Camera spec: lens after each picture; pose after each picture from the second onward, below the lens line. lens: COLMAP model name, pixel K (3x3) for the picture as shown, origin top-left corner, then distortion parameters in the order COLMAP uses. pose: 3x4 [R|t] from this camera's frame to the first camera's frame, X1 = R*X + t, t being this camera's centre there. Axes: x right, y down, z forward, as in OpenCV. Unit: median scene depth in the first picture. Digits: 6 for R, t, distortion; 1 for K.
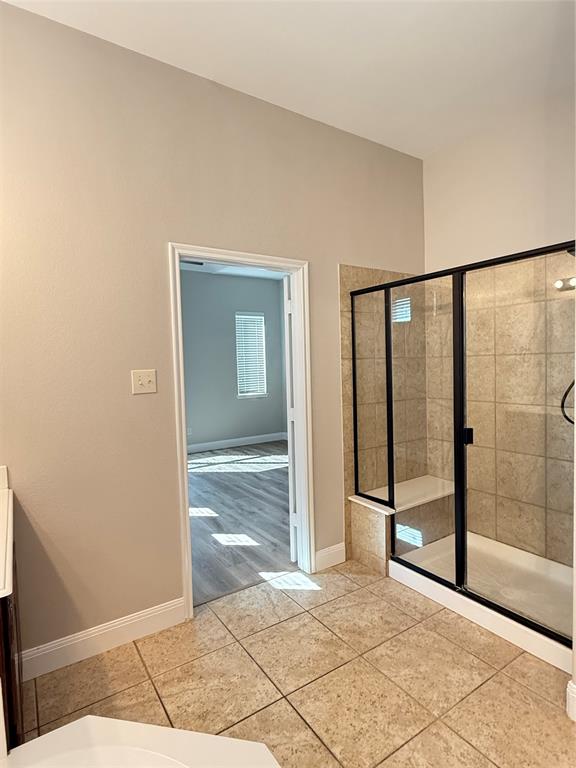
lens RADIAL K [[416.9, 0, 289.3], [0, 416.9, 382.5], [0, 0, 1]] dist [0.000692, -0.001091]
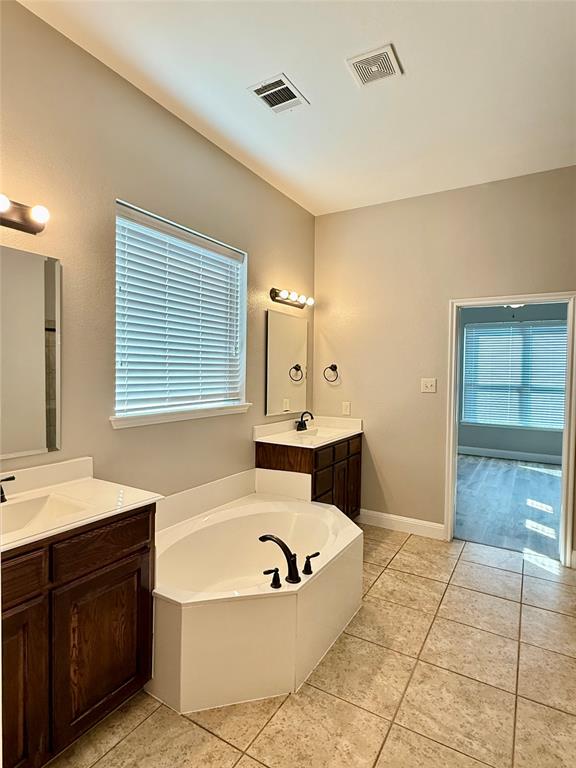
lens RADIAL K [[416.9, 0, 286.4], [0, 416.9, 383.4], [0, 0, 1]] dist [0.000692, -0.001091]
pose [[0.432437, 0.063040, -0.899458, 0.912022], [-0.069450, 0.996918, 0.036481, -0.031050], [0.898985, 0.046692, 0.435482, -0.250639]]
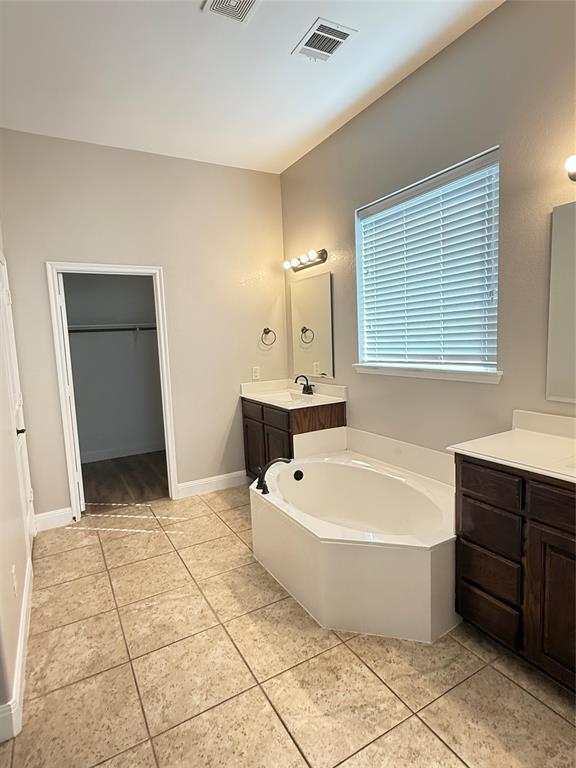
lens RADIAL K [[416.9, 0, 287.5], [0, 416.9, 383.6], [0, 0, 1]] dist [0.000692, -0.001091]
pose [[-0.994484, 0.067241, 0.080501, -0.054791], [0.079105, 0.984796, 0.154657, -0.066308], [-0.068878, 0.160172, -0.984683, 1.328432]]
